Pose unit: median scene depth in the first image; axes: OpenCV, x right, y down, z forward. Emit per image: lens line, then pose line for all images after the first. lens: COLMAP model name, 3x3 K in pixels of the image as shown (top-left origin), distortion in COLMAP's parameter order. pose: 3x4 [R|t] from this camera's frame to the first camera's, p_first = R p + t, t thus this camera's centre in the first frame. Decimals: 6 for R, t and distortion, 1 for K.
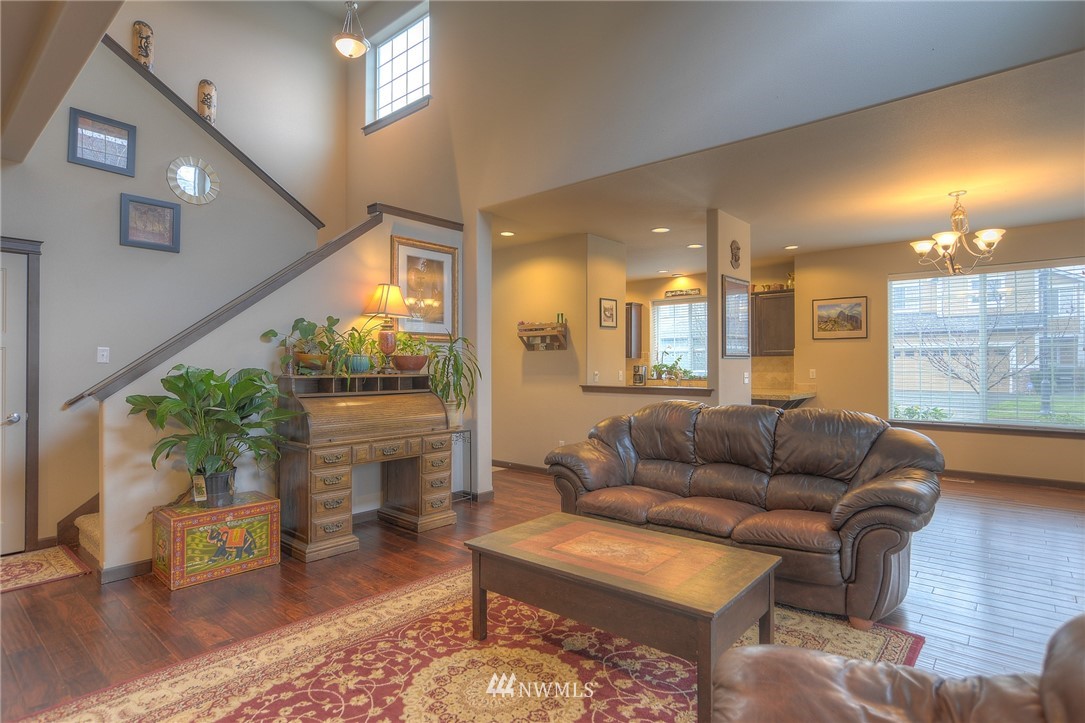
lens RADIAL K [[567.3, 0, 528.4], [0, 567.3, 361.5], [0, 0, 1]] dist [0.000077, 0.000308]
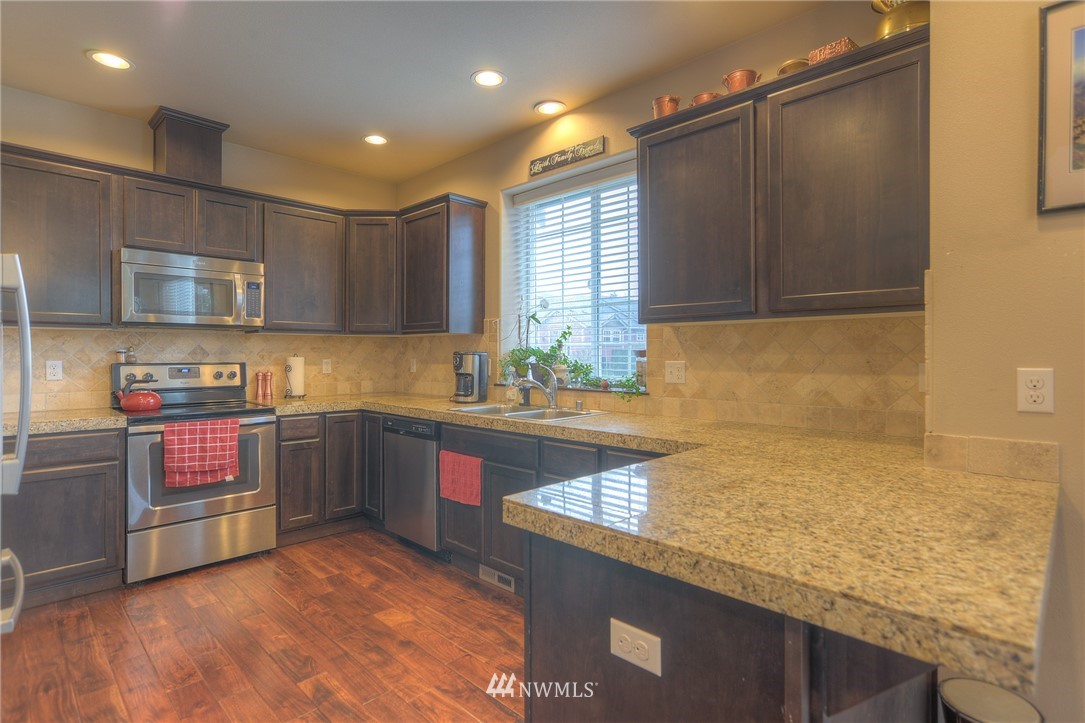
lens RADIAL K [[541.7, 0, 532.8], [0, 541.7, 352.0], [0, 0, 1]] dist [-0.004828, 0.000697]
pose [[0.998710, -0.003372, -0.050671, 0.818743], [0.003491, 0.999991, 0.002263, 0.021587], [0.050663, -0.002437, 0.998713, 1.957058]]
